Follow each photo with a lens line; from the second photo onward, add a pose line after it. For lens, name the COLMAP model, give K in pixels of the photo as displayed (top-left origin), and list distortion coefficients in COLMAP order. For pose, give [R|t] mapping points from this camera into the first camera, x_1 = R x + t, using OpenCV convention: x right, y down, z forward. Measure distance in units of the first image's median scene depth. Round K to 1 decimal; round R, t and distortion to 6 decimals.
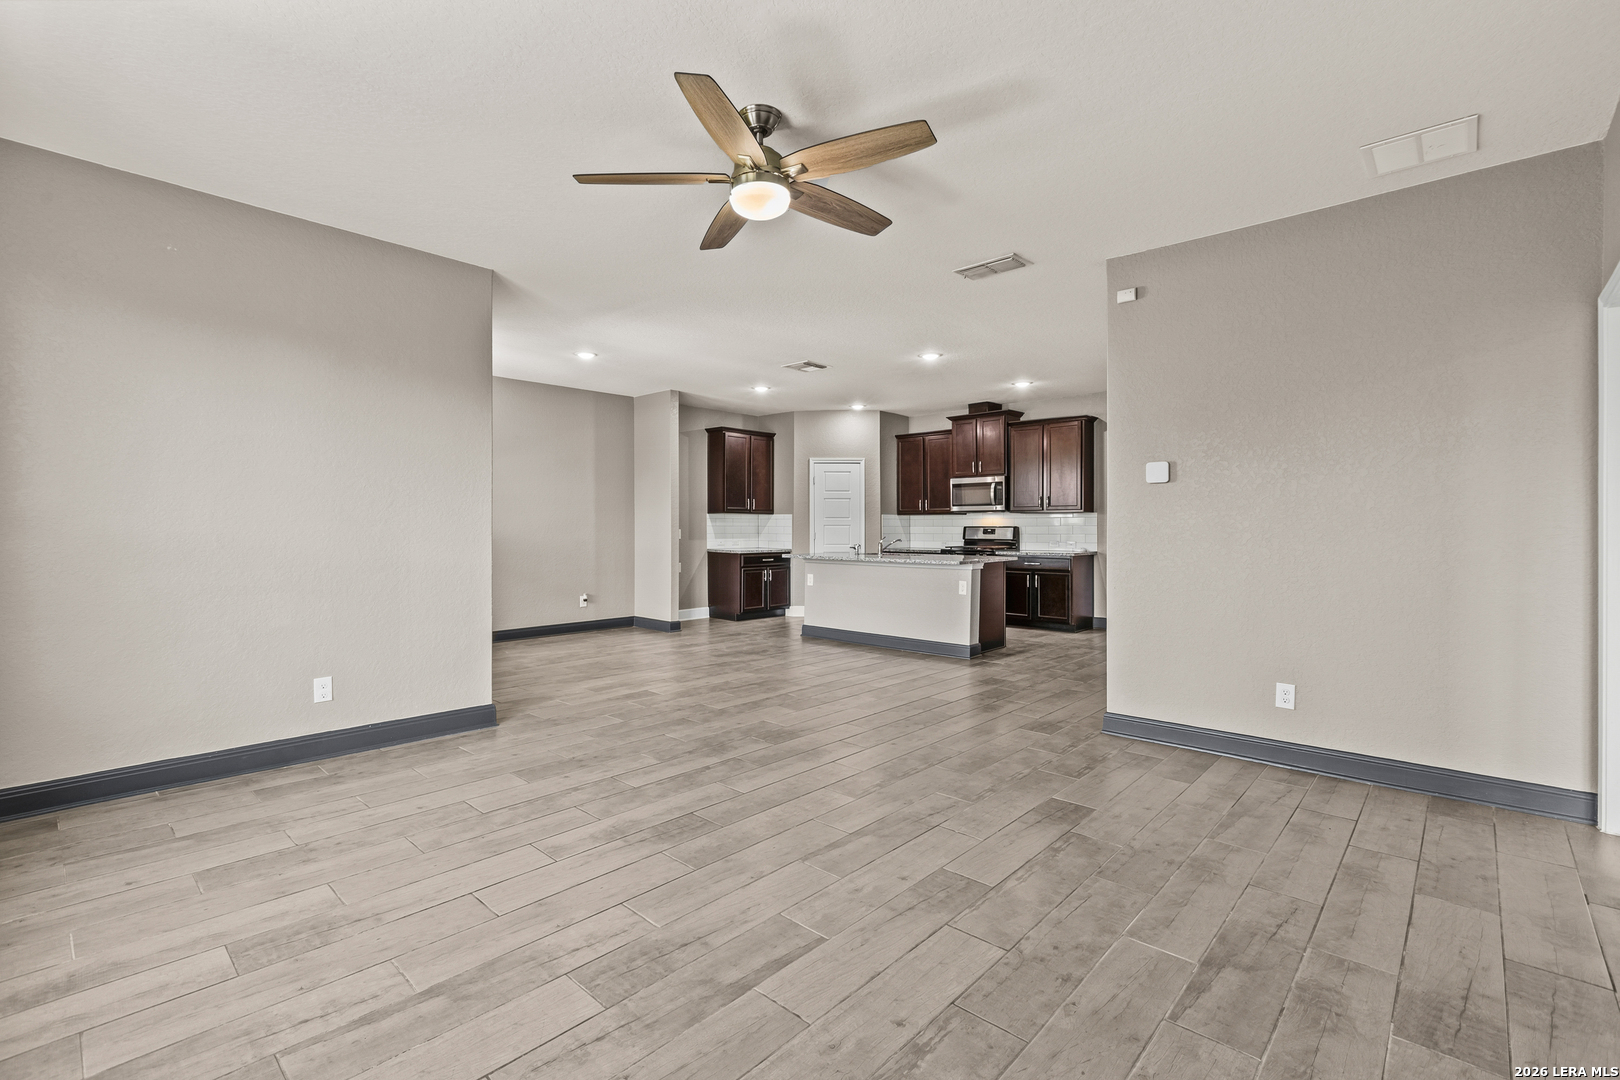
lens RADIAL K [[729.1, 0, 777.3], [0, 729.1, 530.6], [0, 0, 1]] dist [0.006813, 0.002022]
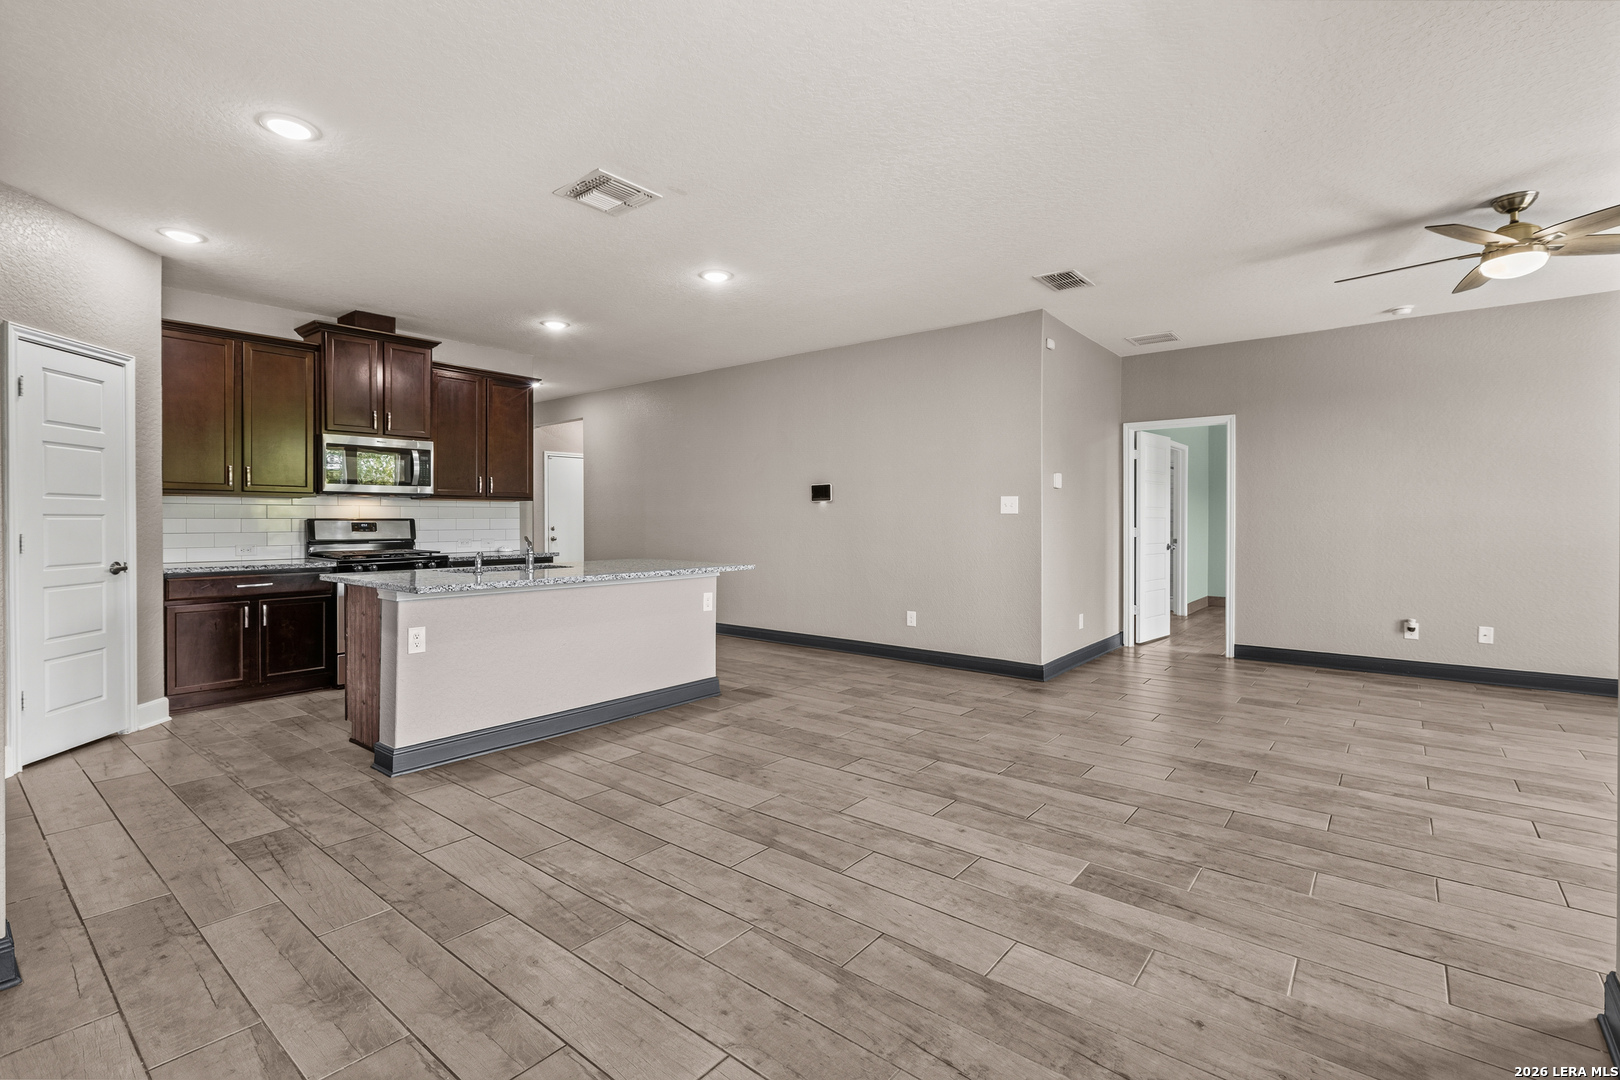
lens RADIAL K [[729.1, 0, 817.1], [0, 729.1, 523.6], [0, 0, 1]] dist [0.006813, 0.002022]
pose [[-0.088776, -0.005387, 0.996037, -0.366980], [0.006605, 0.999960, 0.005997, -0.003374], [-0.996030, 0.007112, -0.088737, 0.716448]]
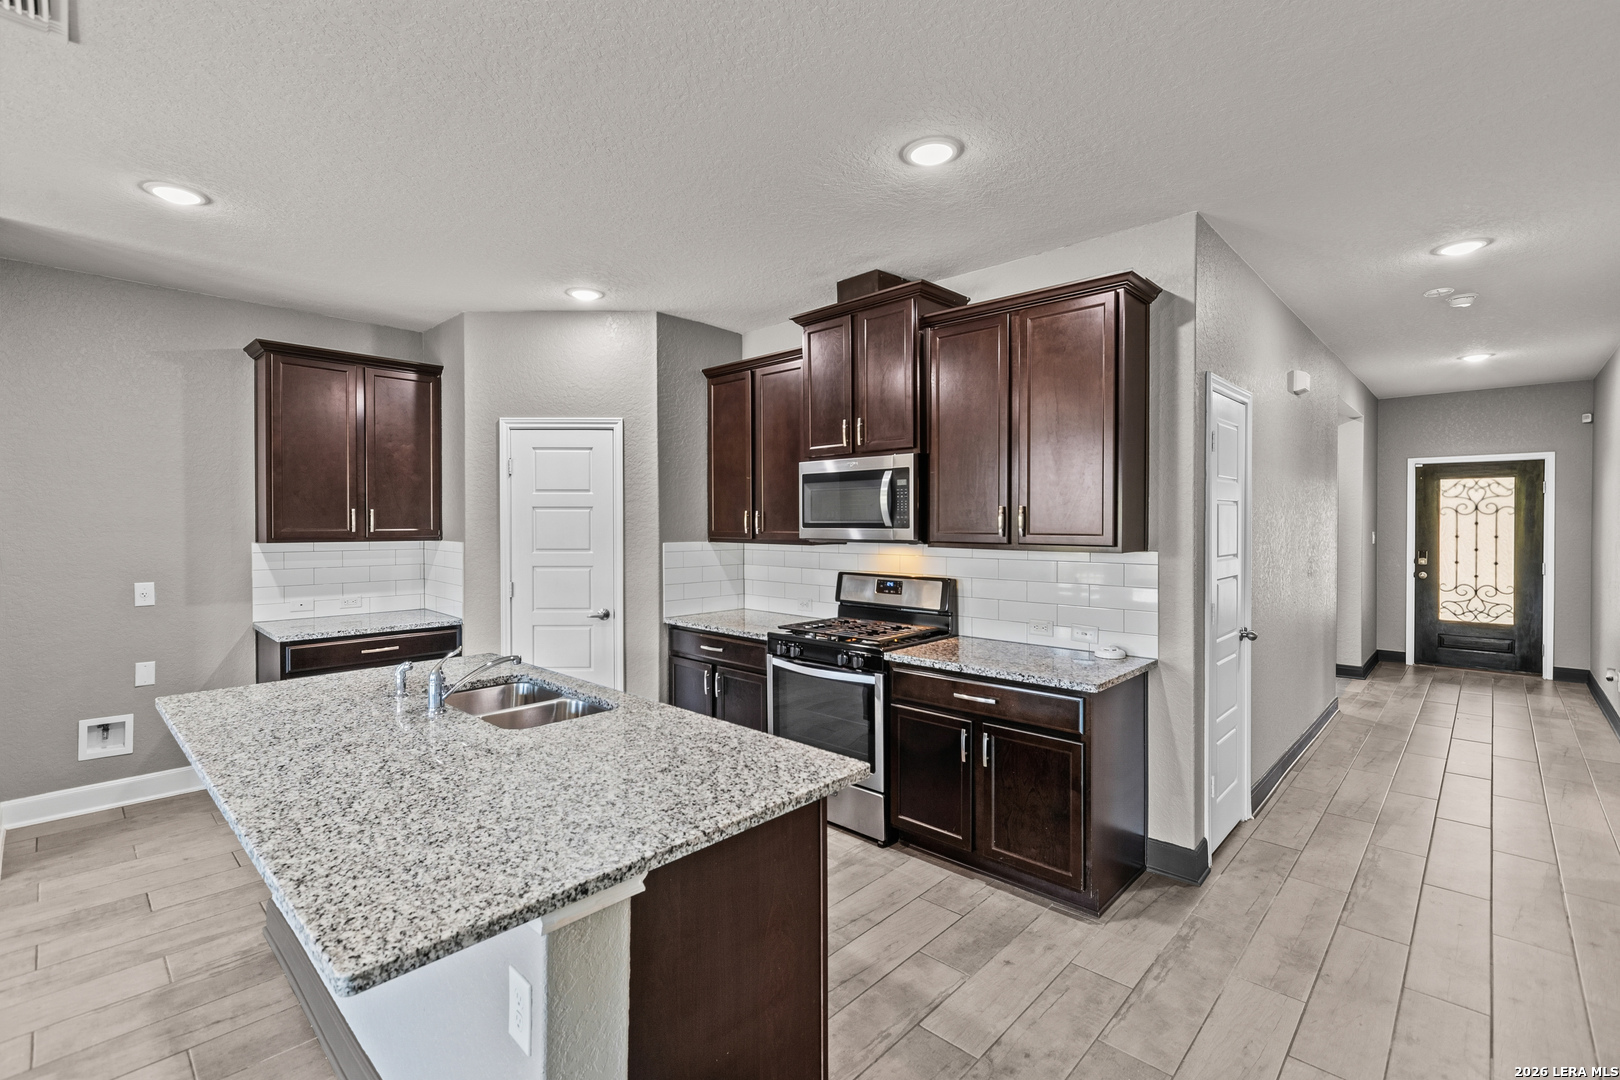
lens RADIAL K [[729.1, 0, 772.6], [0, 729.1, 534.1], [0, 0, 1]] dist [0.006813, 0.002022]
pose [[0.999722, 0.000766, -0.023581, 0.245462], [-0.000463, 0.999917, 0.012892, -0.036734], [0.023589, -0.012877, 0.999639, 0.609881]]
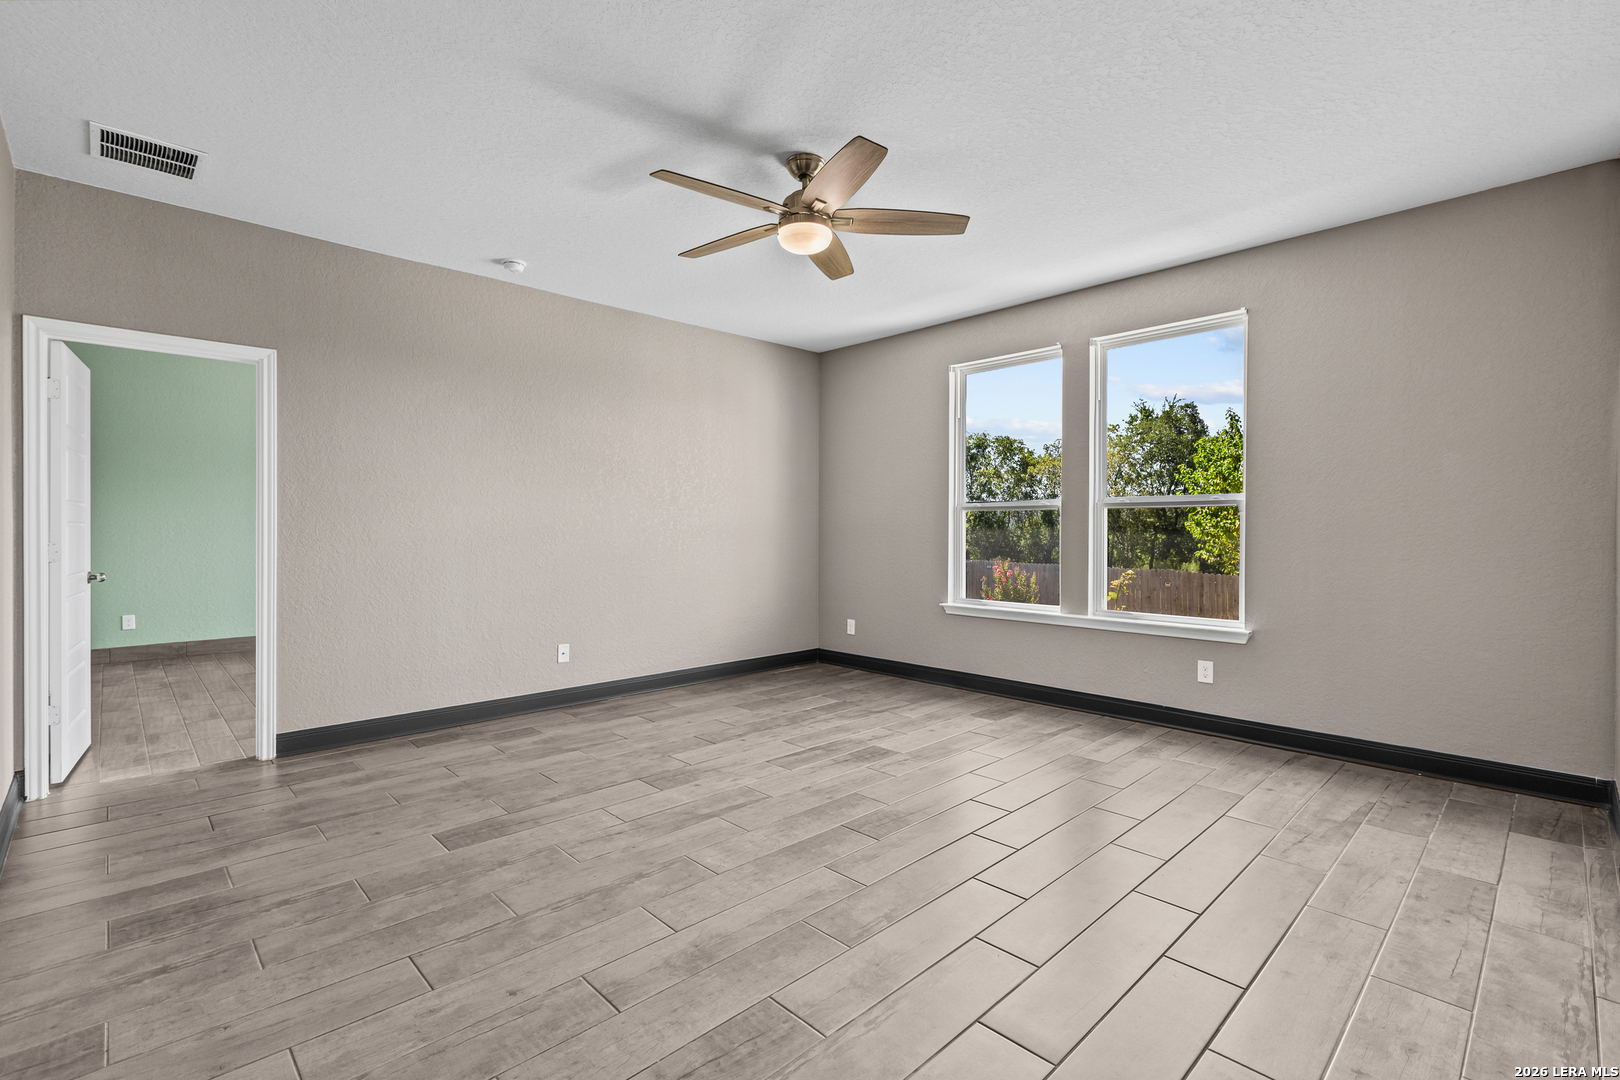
lens RADIAL K [[729.1, 0, 768.7], [0, 729.1, 535.4], [0, 0, 1]] dist [0.006813, 0.002022]
pose [[-0.997387, -0.002282, 0.072204, -0.015622], [-0.001224, 0.999891, 0.014686, -0.001633], [-0.072230, 0.014559, -0.997282, 0.653743]]
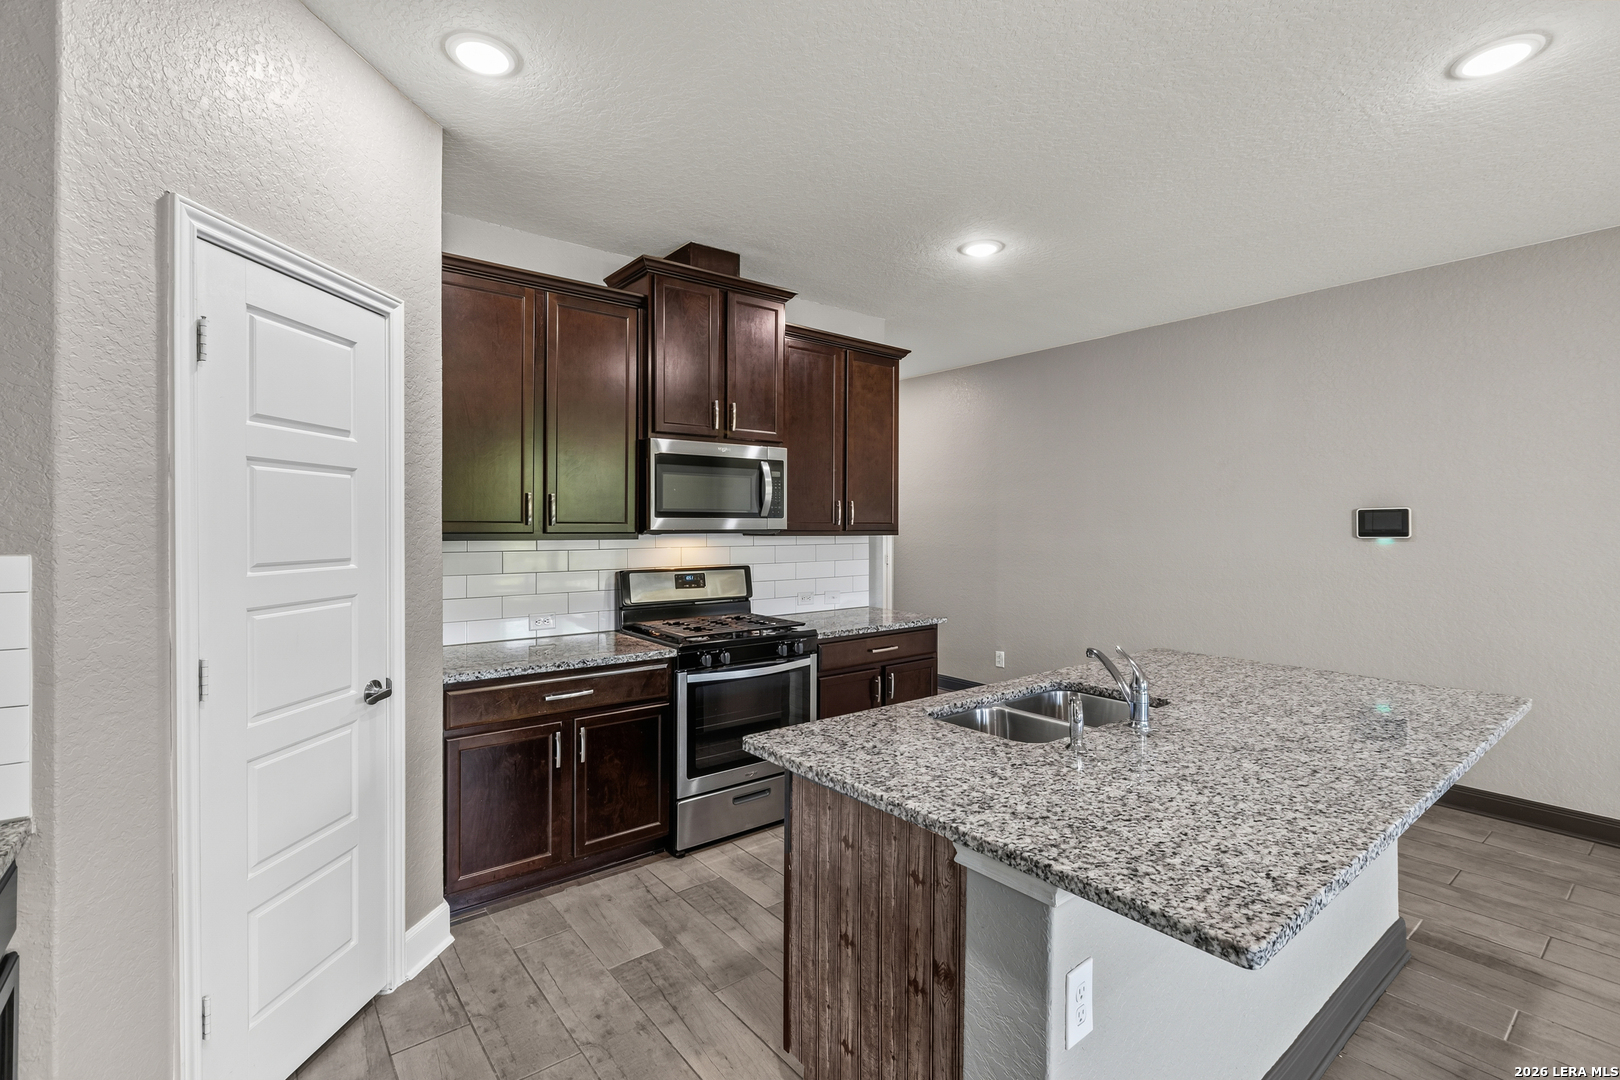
lens RADIAL K [[729.1, 0, 807.6], [0, 729.1, 534.2], [0, 0, 1]] dist [0.006813, 0.002022]
pose [[0.144970, -0.011078, 0.989374, -0.099747], [0.002042, 0.999939, 0.010897, -0.030164], [-0.989434, 0.000440, 0.144983, 0.926468]]
